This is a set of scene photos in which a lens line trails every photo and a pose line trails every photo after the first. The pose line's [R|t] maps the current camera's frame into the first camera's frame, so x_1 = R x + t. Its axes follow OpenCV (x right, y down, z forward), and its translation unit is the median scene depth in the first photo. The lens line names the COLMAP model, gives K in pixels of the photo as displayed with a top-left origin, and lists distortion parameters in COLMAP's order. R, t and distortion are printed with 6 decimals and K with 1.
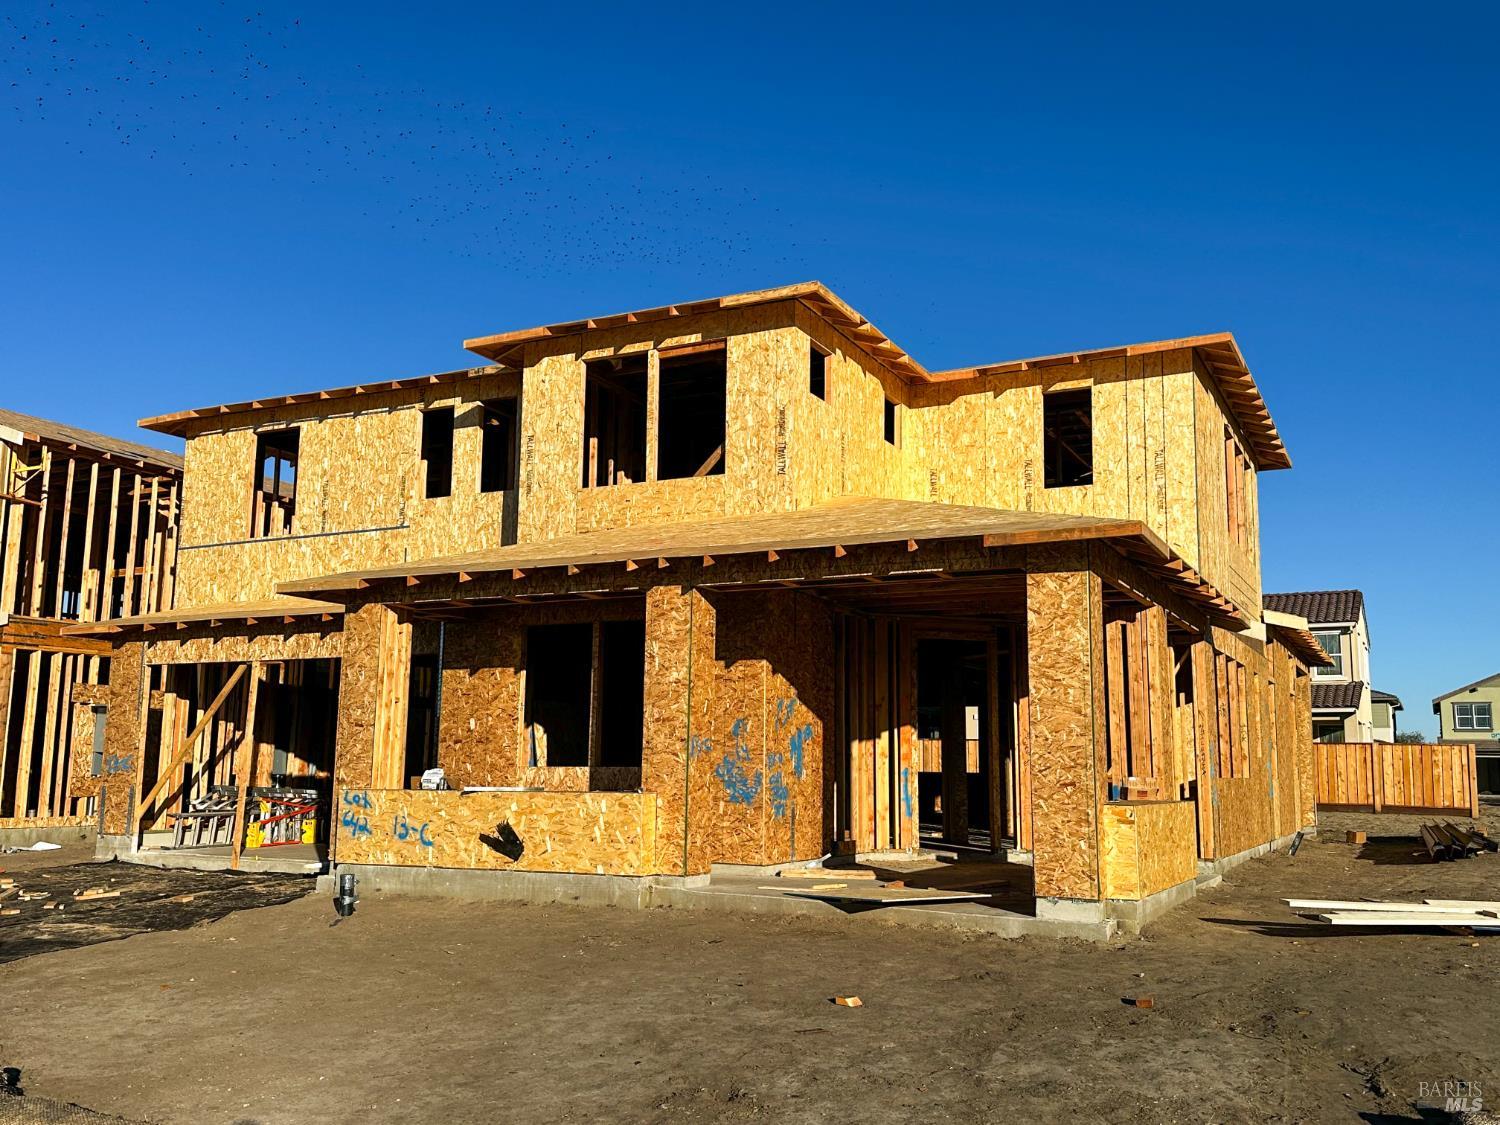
lens RADIAL K [[1313.0, 0, 750.0], [0, 1313.0, 562.5], [0, 0, 1]] dist [0.188683, -0.273567]
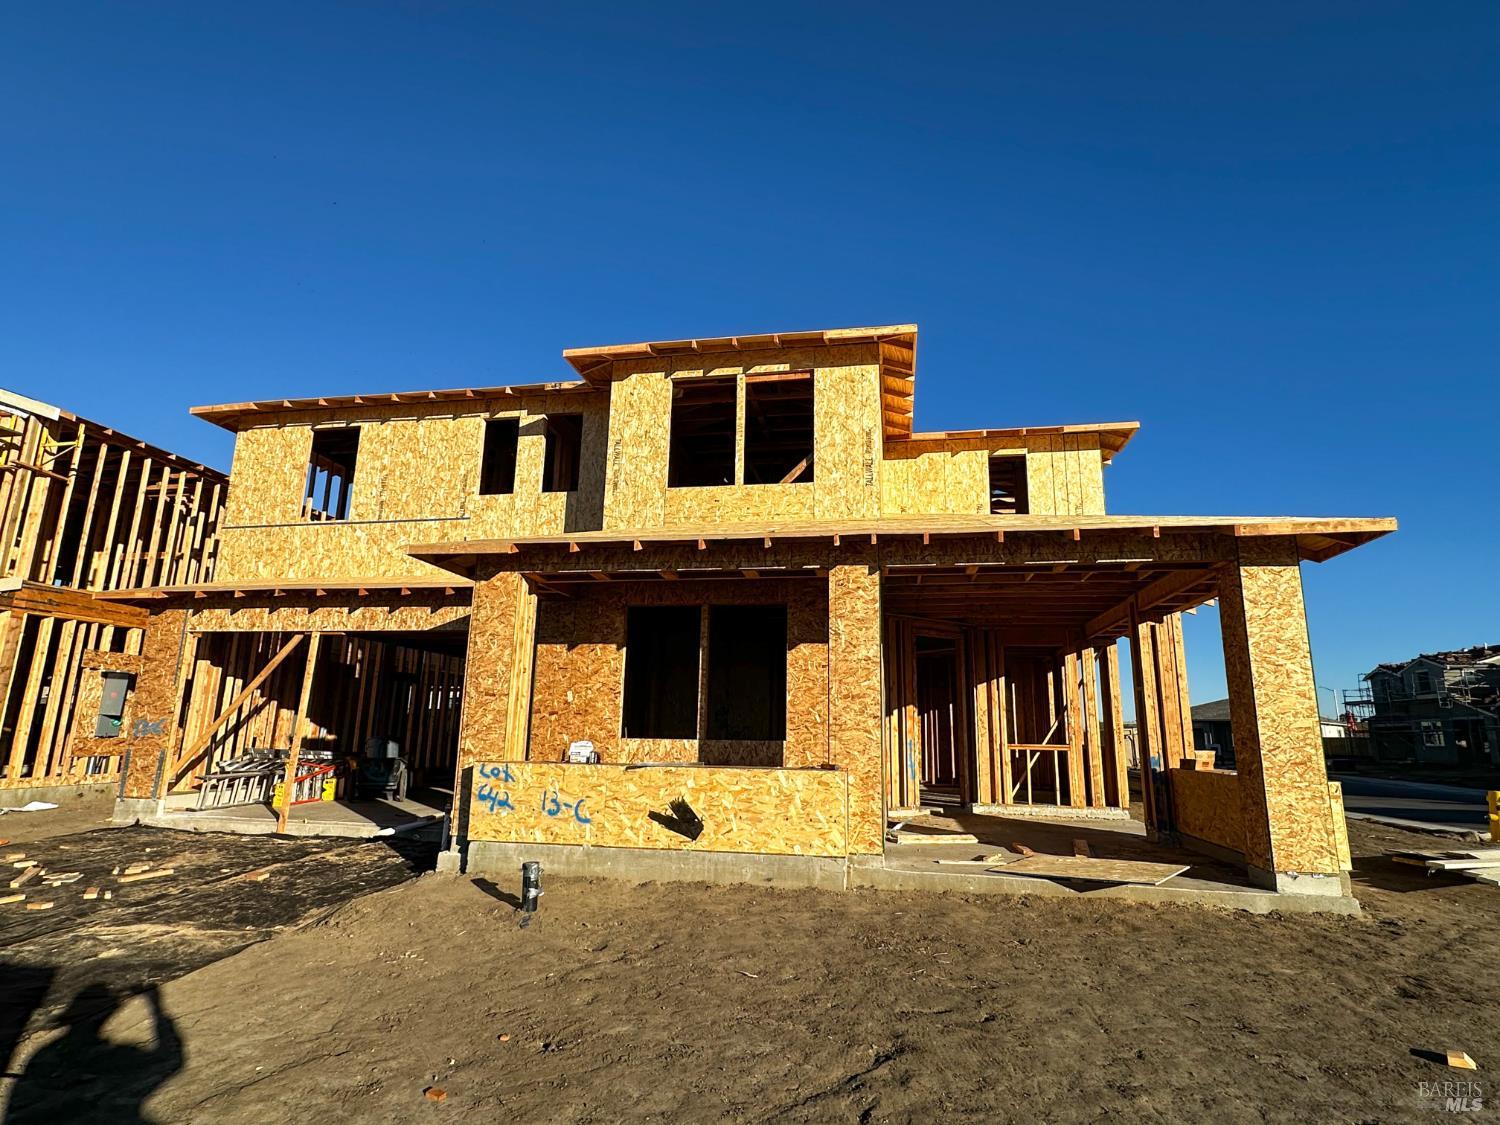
lens RADIAL K [[778.7, 0, 753.3], [0, 778.7, 560.3], [0, 0, 1]] dist [0.002457, 0.010253]
pose [[0.956212, 0.068269, 0.284603, -0.239956], [-0.051364, 0.996467, -0.066453, 0.044992], [-0.288134, 0.048925, 0.956340, 0.341148]]
